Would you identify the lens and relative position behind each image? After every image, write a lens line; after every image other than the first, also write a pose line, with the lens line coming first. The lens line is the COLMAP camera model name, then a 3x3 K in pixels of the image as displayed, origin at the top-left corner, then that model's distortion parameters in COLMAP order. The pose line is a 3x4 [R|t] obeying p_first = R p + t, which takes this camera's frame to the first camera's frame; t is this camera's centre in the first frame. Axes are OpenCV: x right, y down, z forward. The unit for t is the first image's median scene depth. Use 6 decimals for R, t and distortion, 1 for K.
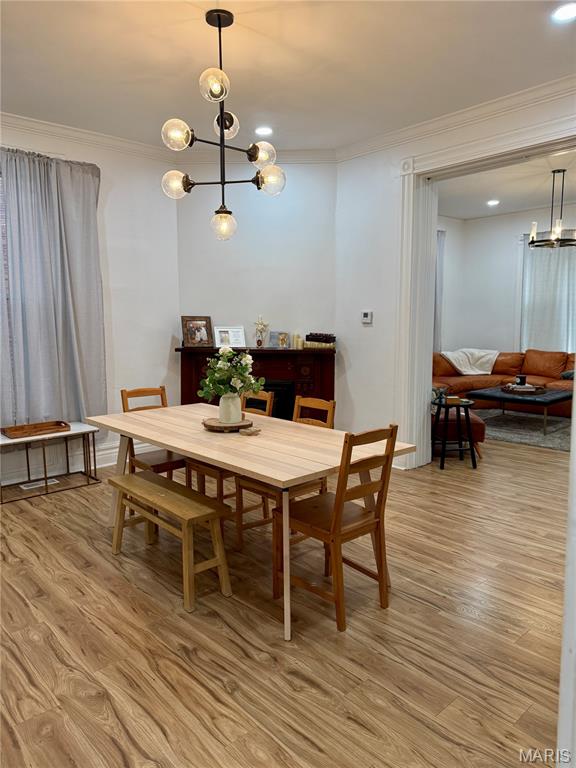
lens RADIAL K [[539.1, 0, 289.1], [0, 539.1, 385.1], [0, 0, 1]] dist [0.046089, -0.059514]
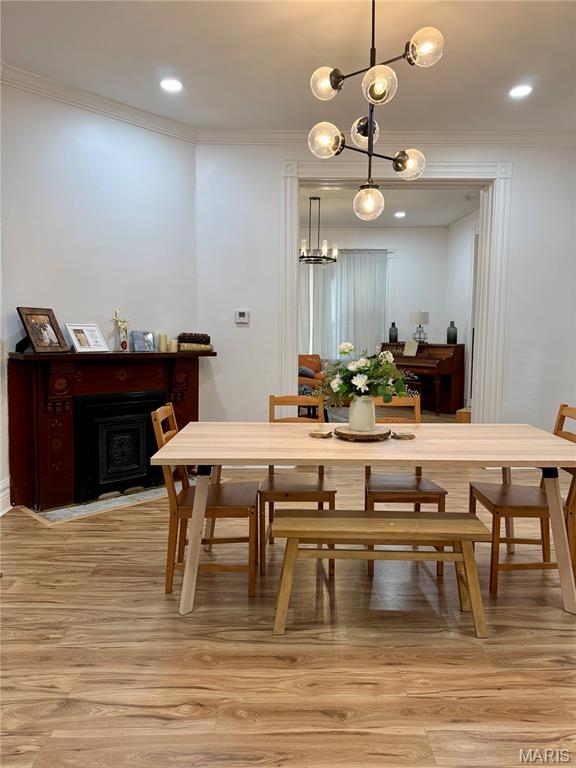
lens RADIAL K [[539.1, 0, 290.3], [0, 539.1, 387.1], [0, 0, 1]] dist [0.046089, -0.059514]
pose [[0.664005, -0.067780, 0.744650, -0.503381], [0.075519, 0.996870, 0.023397, -0.018120], [-0.743905, 0.040699, 0.667045, 0.304655]]
